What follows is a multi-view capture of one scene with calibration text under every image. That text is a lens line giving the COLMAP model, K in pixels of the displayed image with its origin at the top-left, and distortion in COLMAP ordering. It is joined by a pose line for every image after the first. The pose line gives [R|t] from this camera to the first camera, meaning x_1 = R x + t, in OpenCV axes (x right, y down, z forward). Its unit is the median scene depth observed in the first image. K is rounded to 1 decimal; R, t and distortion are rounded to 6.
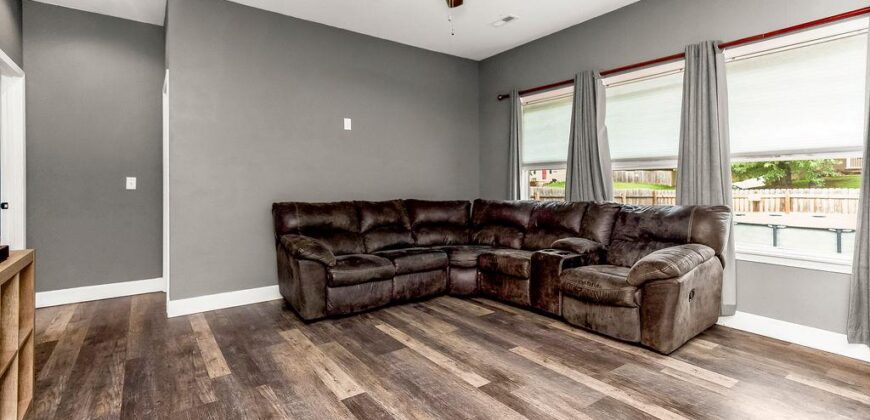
lens RADIAL K [[397.7, 0, 435.4], [0, 397.7, 179.4], [0, 0, 1]] dist [0.018329, 0.001250]
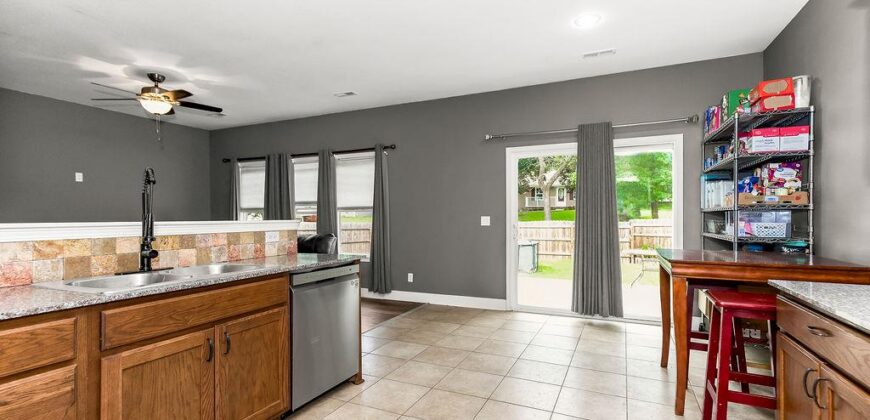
lens RADIAL K [[397.7, 0, 429.9], [0, 397.7, 213.7], [0, 0, 1]] dist [0.018329, 0.001250]
pose [[0.873125, -0.000942, 0.487495, 0.186346], [0.000034, 0.999998, 0.001871, -0.038637], [-0.487496, -0.001617, 0.873124, -0.978678]]
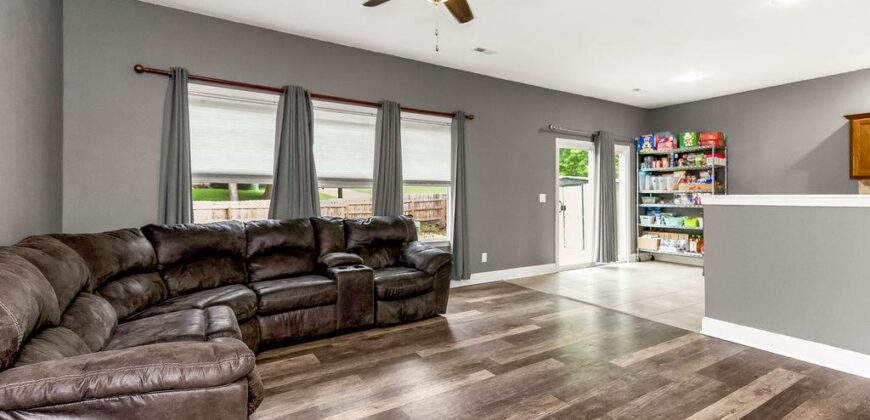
lens RADIAL K [[397.7, 0, 436.6], [0, 397.7, 197.1], [0, 0, 1]] dist [0.018329, 0.001250]
pose [[0.078532, 0.000178, 0.996912, -0.806613], [-0.012921, 0.999916, 0.000840, -0.004473], [-0.996828, -0.012947, 0.078528, 0.806737]]
